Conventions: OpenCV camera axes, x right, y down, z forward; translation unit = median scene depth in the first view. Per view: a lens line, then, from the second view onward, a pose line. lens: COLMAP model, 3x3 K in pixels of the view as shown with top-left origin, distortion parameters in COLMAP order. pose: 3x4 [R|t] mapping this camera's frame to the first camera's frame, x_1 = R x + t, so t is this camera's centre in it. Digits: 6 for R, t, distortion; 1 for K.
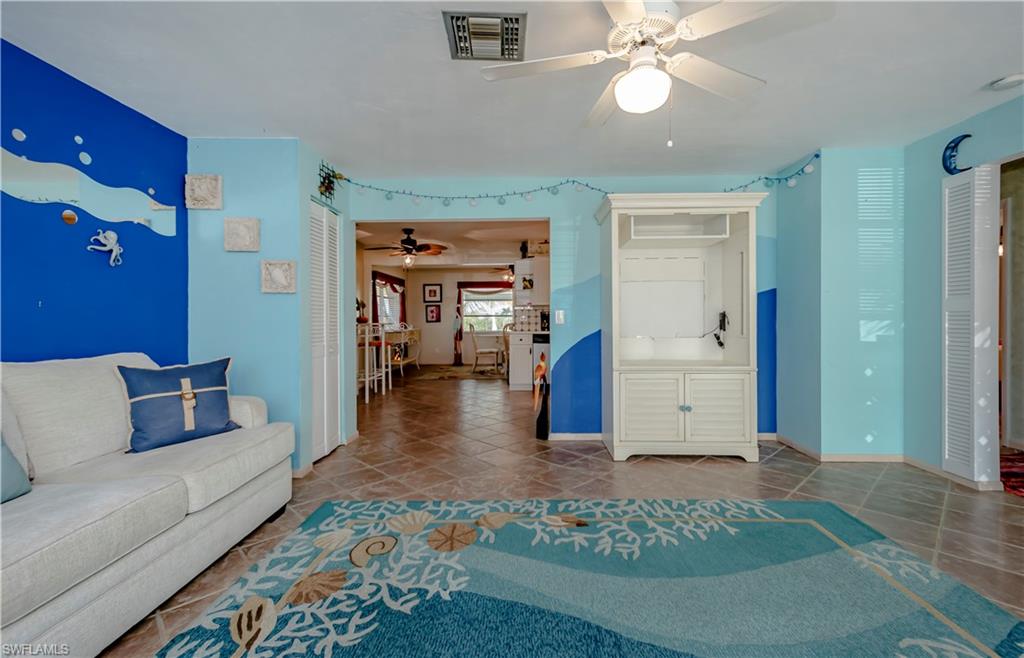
lens RADIAL K [[447.1, 0, 515.7], [0, 447.1, 317.9], [0, 0, 1]] dist [0.005652, -0.000079]
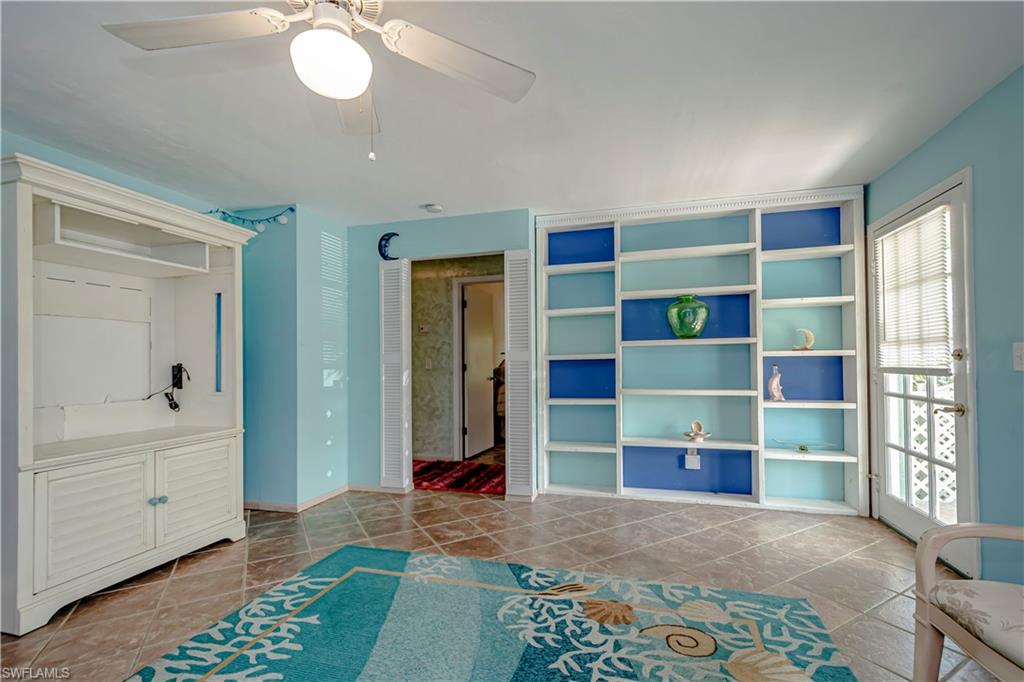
lens RADIAL K [[445.9, 0, 514.8], [0, 445.9, 354.2], [0, 0, 1]] dist [0.001193, -0.000050]
pose [[0.244795, 0.016850, 0.969428, -0.227764], [0.015233, 0.999659, -0.021222, -0.008955], [-0.969455, 0.019963, 0.244455, 0.356912]]
